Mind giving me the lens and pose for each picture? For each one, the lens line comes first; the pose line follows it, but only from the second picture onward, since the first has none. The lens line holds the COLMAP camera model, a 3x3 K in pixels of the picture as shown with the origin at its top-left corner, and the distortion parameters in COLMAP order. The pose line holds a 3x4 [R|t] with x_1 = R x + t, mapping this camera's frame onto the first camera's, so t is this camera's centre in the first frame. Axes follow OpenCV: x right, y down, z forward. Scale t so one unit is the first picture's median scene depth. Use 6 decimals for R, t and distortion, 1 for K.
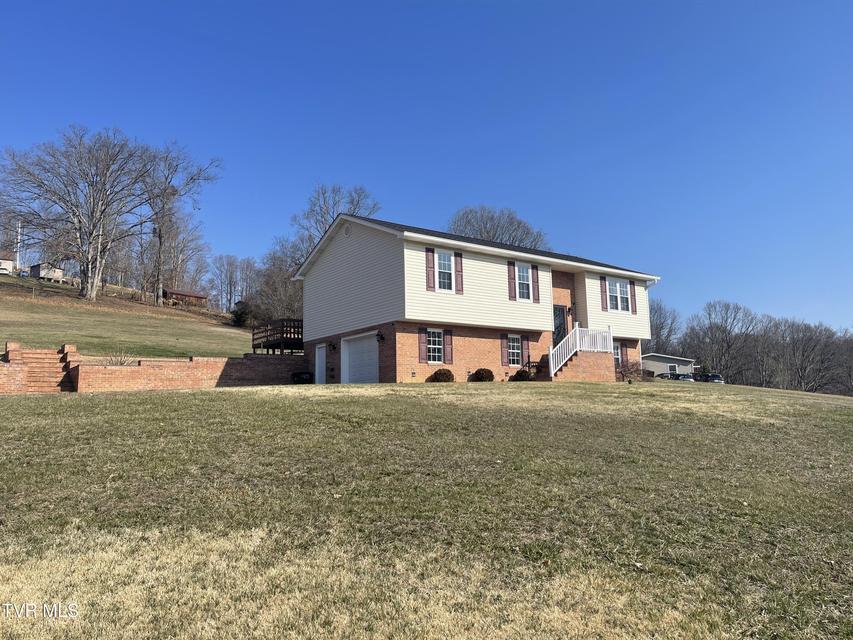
lens RADIAL K [[647.0, 0, 426.5], [0, 647.0, 320.0], [0, 0, 1]] dist [0.073118, -0.088507]
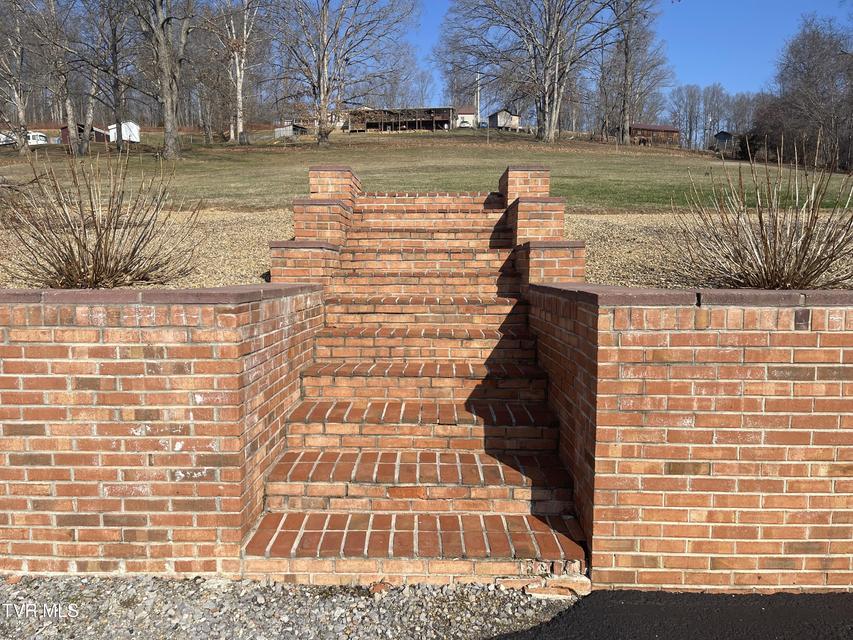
lens RADIAL K [[647.0, 0, 426.5], [0, 647.0, 320.0], [0, 0, 1]] dist [0.073118, -0.088507]
pose [[0.794620, 0.070819, -0.602962, -0.121592], [0.066948, 0.976895, 0.202965, 0.011604], [0.603404, -0.201647, 0.771519, 0.223852]]
